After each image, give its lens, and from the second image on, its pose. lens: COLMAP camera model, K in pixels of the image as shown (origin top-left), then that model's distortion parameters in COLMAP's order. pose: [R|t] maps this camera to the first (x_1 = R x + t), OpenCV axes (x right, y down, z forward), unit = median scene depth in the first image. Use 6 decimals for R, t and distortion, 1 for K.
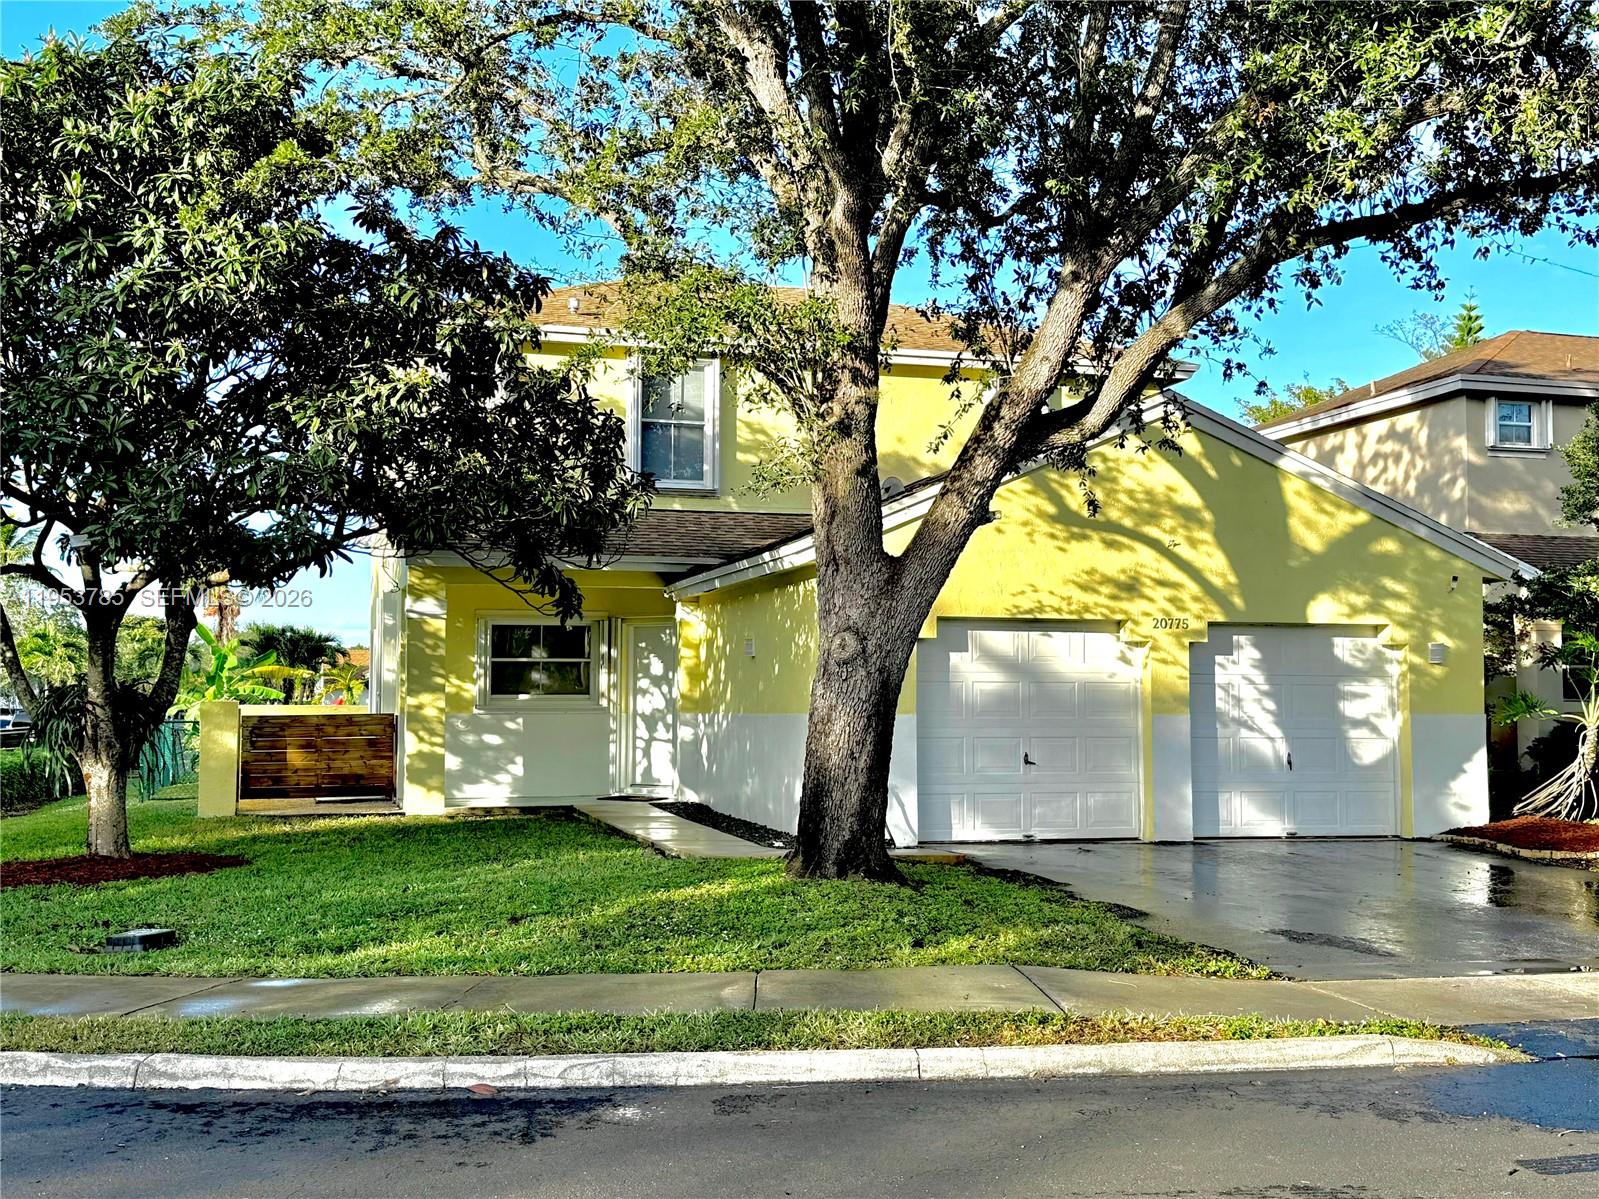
lens RADIAL K [[1786.7, 0, 796.4], [0, 1786.7, 565.7], [0, 0, 1]] dist [-0.000296, -0.005418]
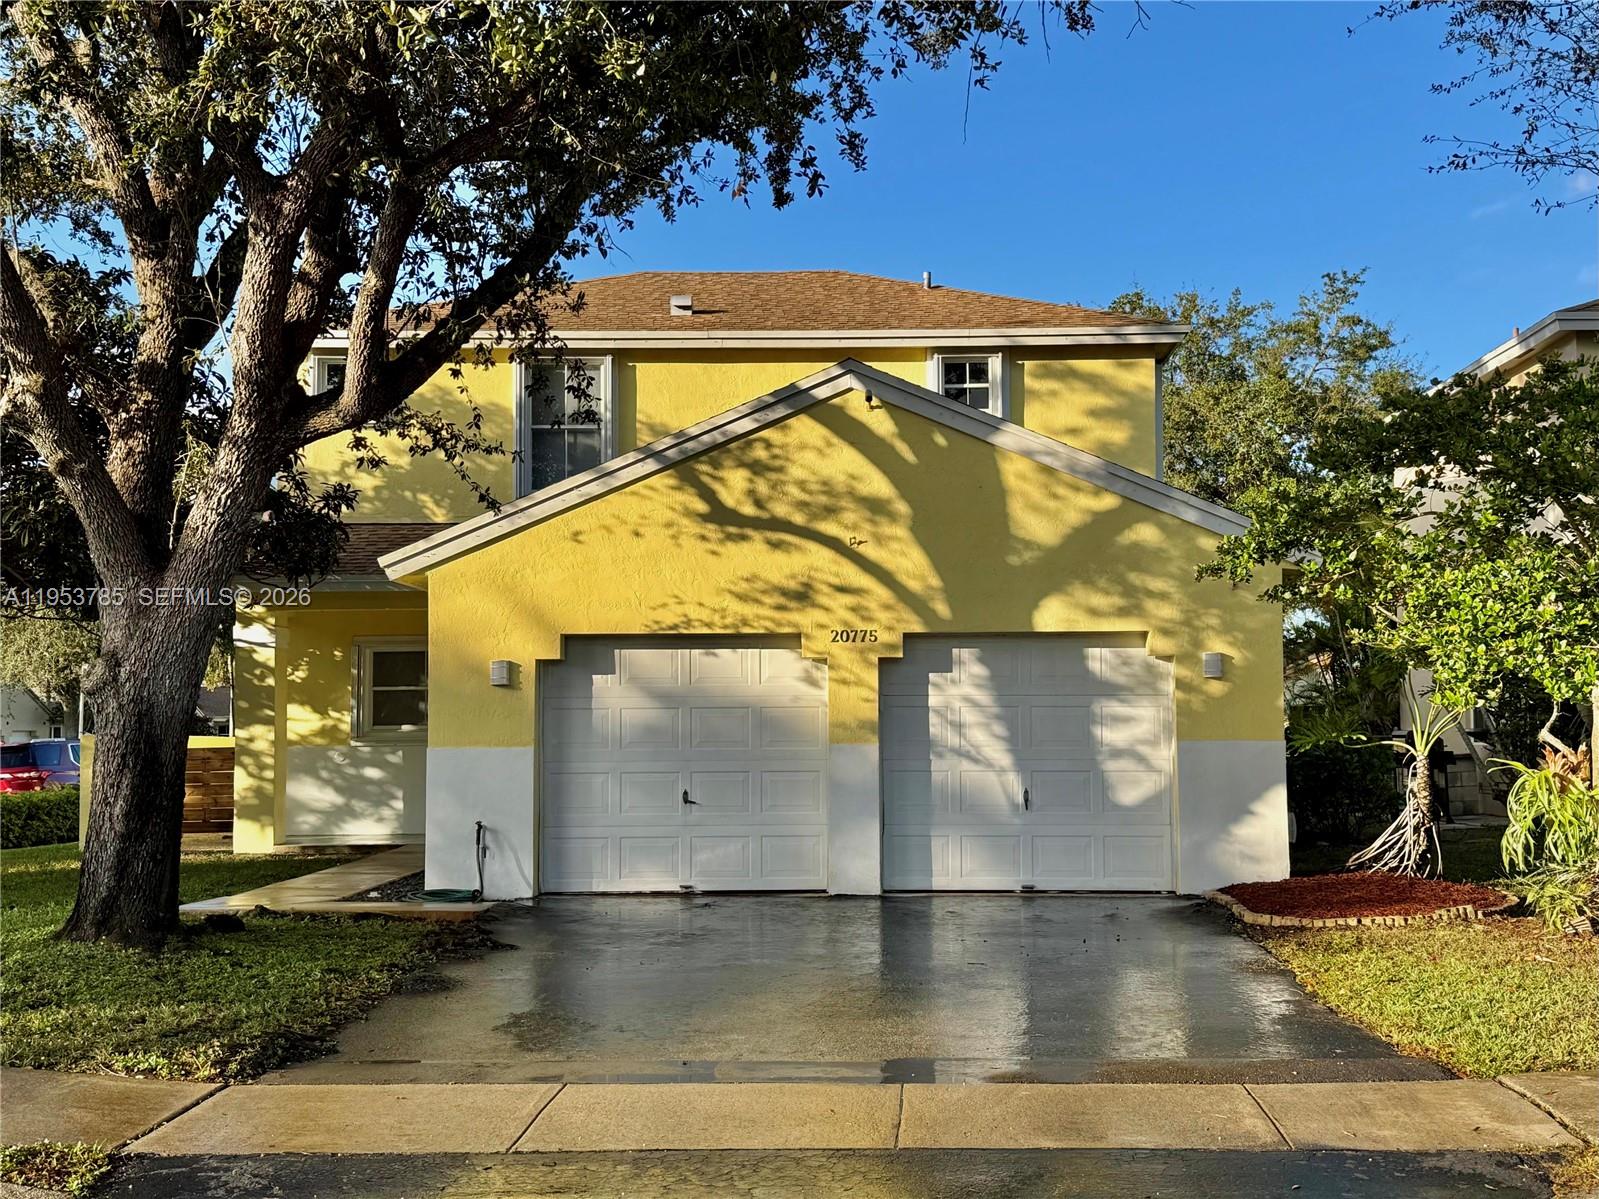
lens RADIAL K [[1840.1, 0, 799.5], [0, 1840.1, 599.5], [0, 0, 1]] dist [-0.001702, -0.005883]
pose [[0.965301, -0.027706, -0.259664, 0.406390], [0.029891, 0.999543, 0.004469, 0.010069], [0.259422, -0.012076, 0.965689, 0.153720]]
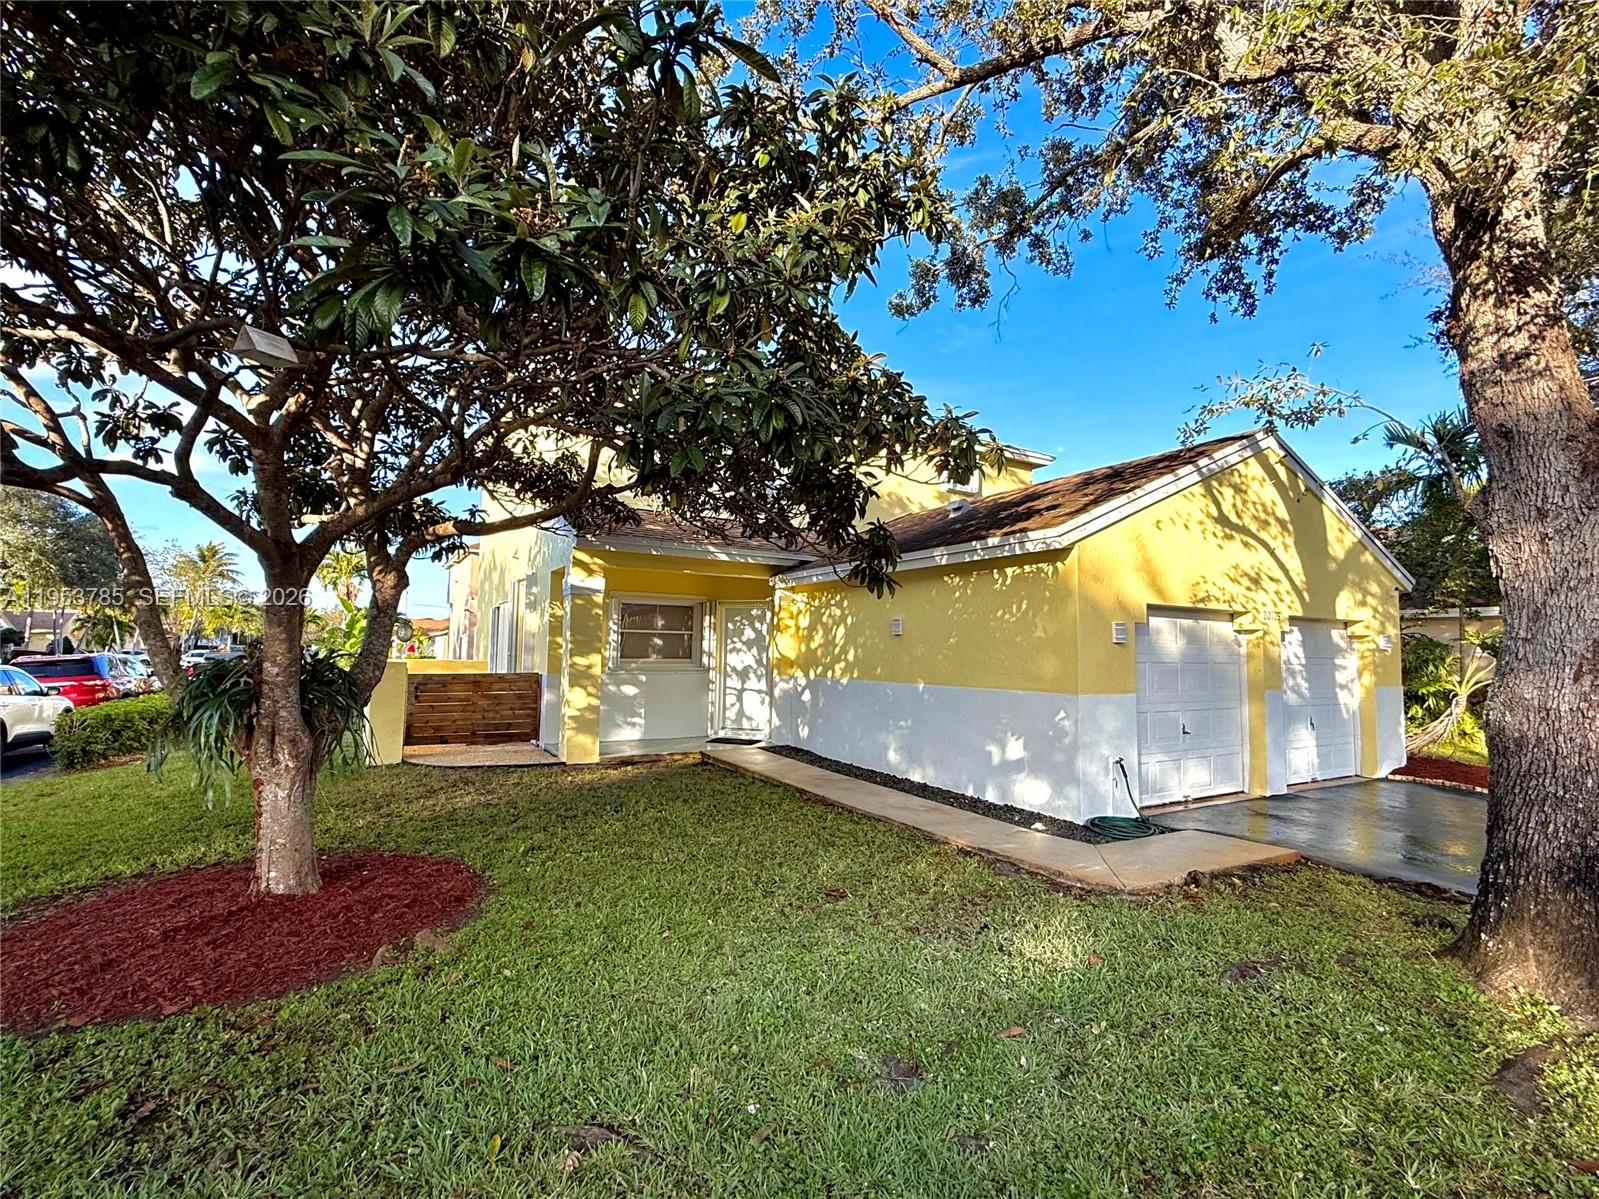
lens RADIAL K [[722.3, 0, 799.5], [0, 722.3, 599.5], [0, 0, 1]] dist [0.065270, 0.000013]
pose [[0.956753, 0.032821, 0.289045, -0.252628], [-0.036925, 0.999280, 0.008754, 0.031197], [-0.288550, -0.019048, 0.957275, 0.596286]]
